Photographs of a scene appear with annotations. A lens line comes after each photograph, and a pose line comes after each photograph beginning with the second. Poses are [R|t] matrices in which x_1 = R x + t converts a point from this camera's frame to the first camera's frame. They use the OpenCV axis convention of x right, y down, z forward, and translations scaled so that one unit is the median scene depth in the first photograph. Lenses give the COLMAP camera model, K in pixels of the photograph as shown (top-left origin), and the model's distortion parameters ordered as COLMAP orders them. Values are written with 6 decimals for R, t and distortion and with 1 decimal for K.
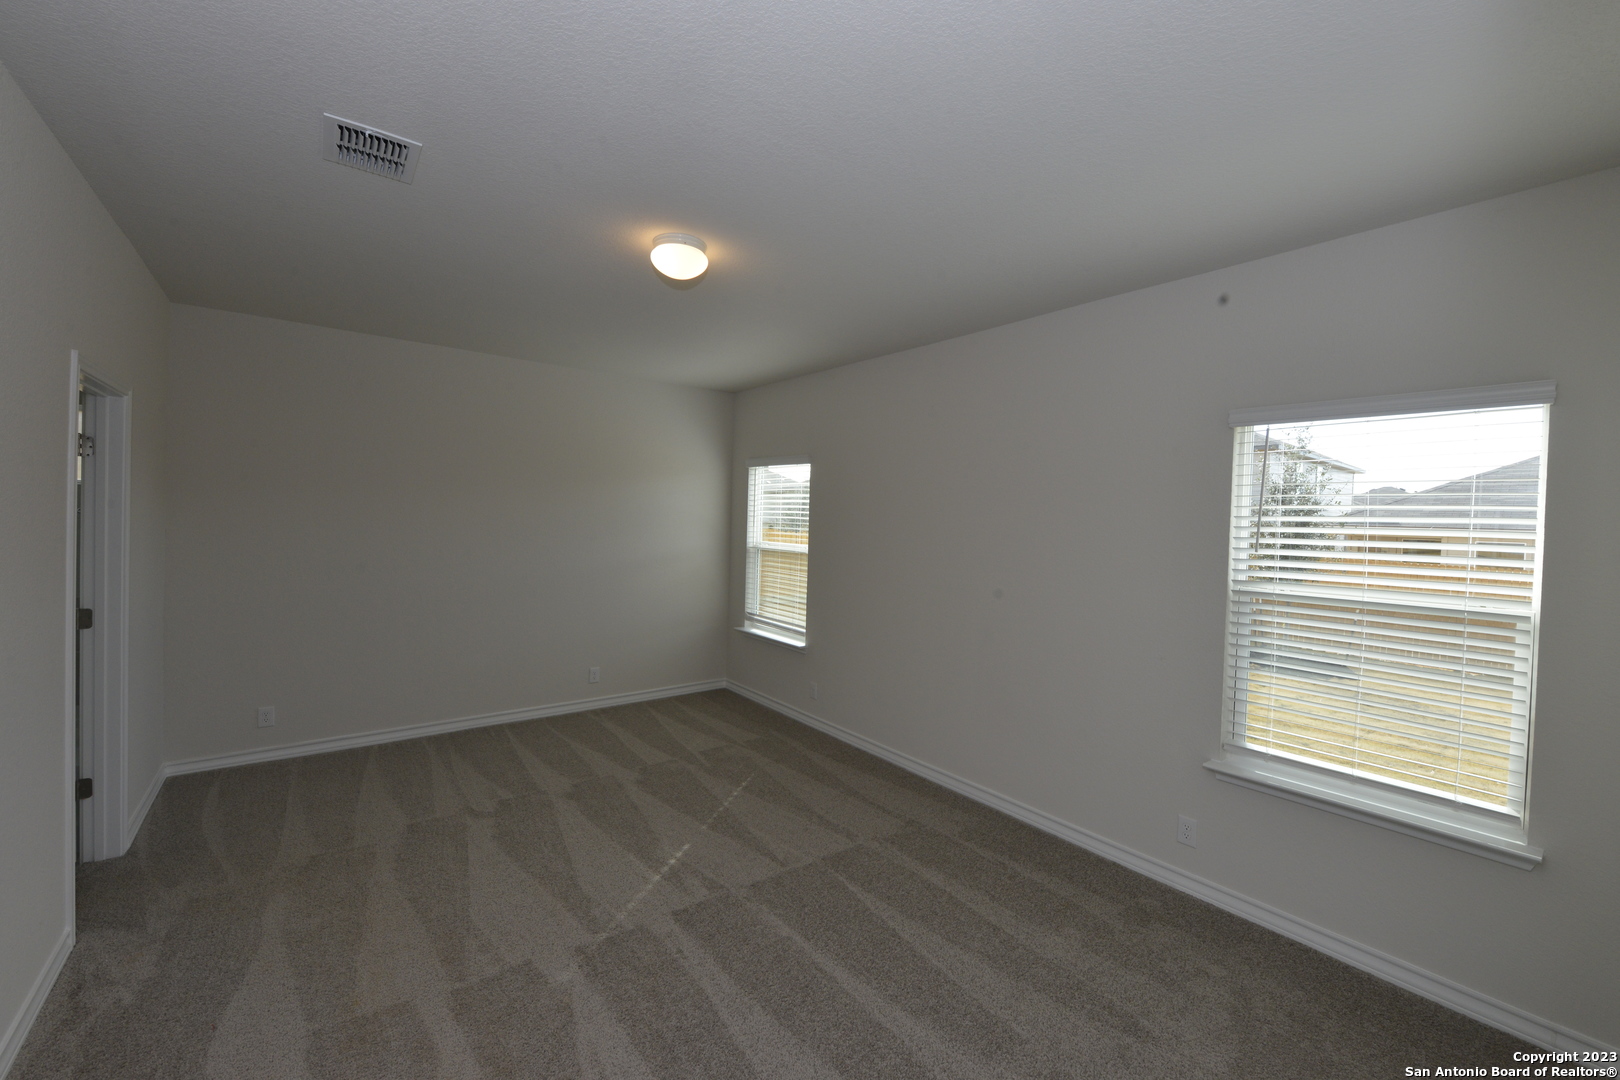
lens RADIAL K [[631.9, 0, 812.3], [0, 631.9, 547.5], [0, 0, 1]] dist [-0.010552, -0.000279]
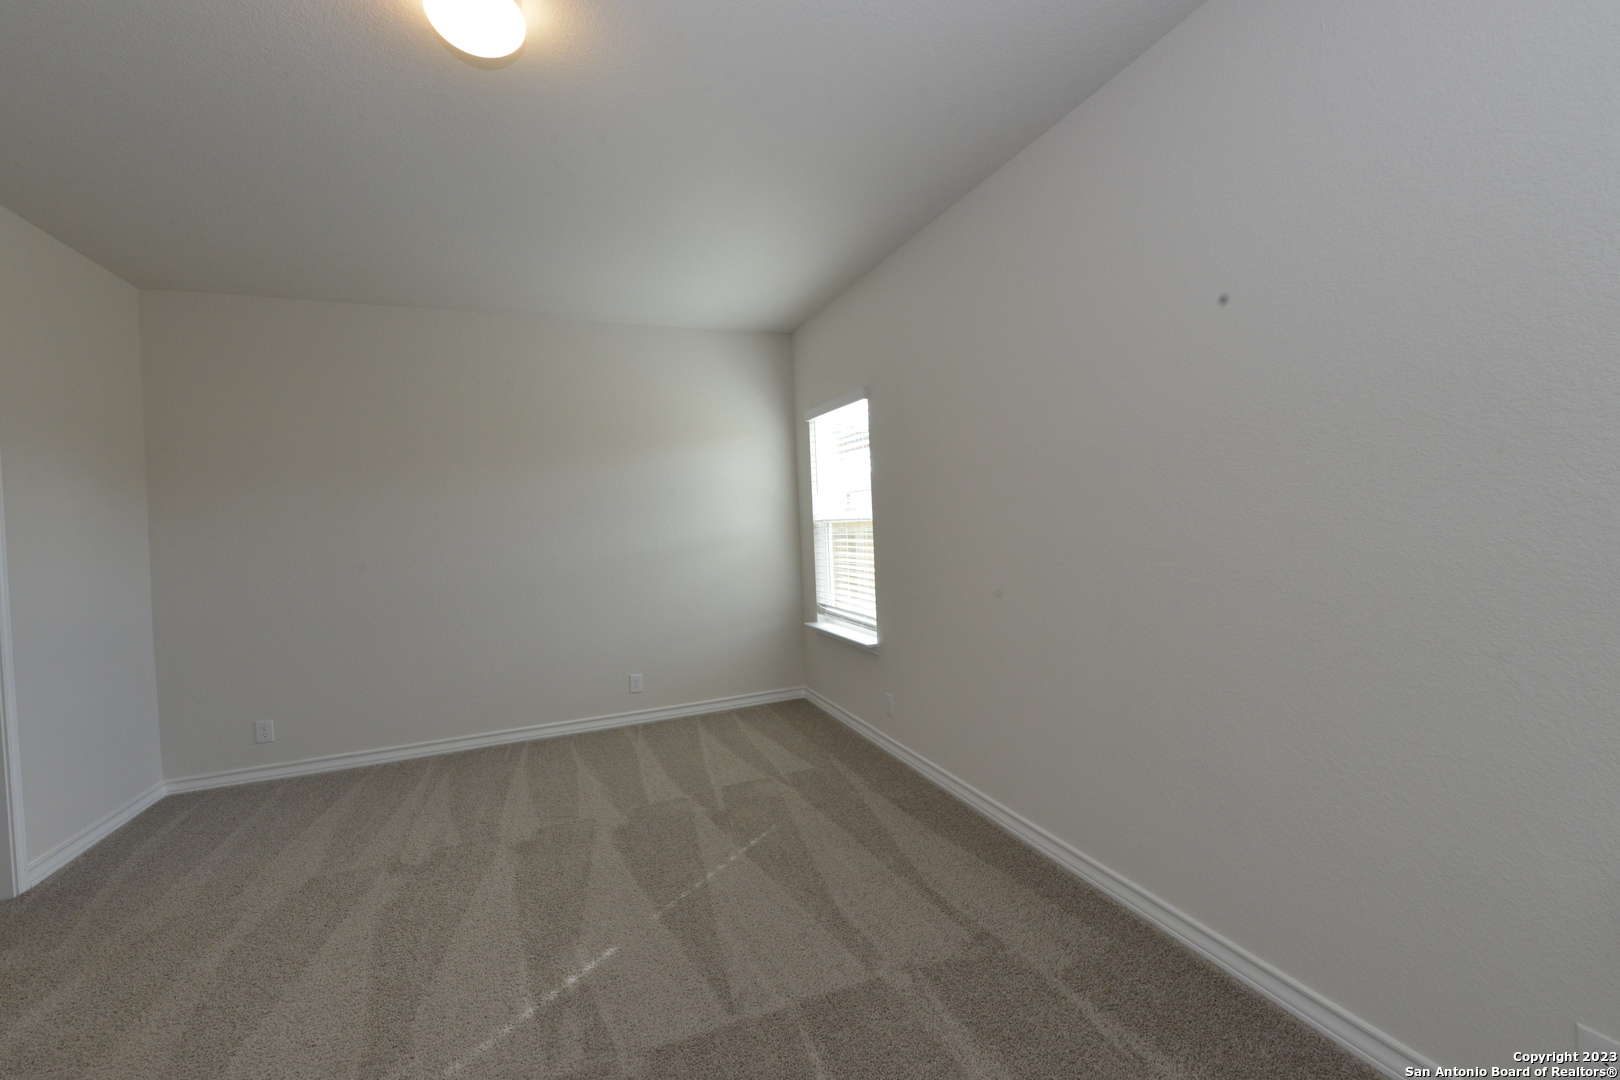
lens RADIAL K [[631.9, 0, 817.5], [0, 631.9, 541.9], [0, 0, 1]] dist [-0.010552, -0.000279]
pose [[0.960433, -0.062383, -0.271436, 0.154357], [0.059006, 0.998045, -0.020594, 0.056435], [0.272191, 0.003763, 0.962236, 0.315602]]
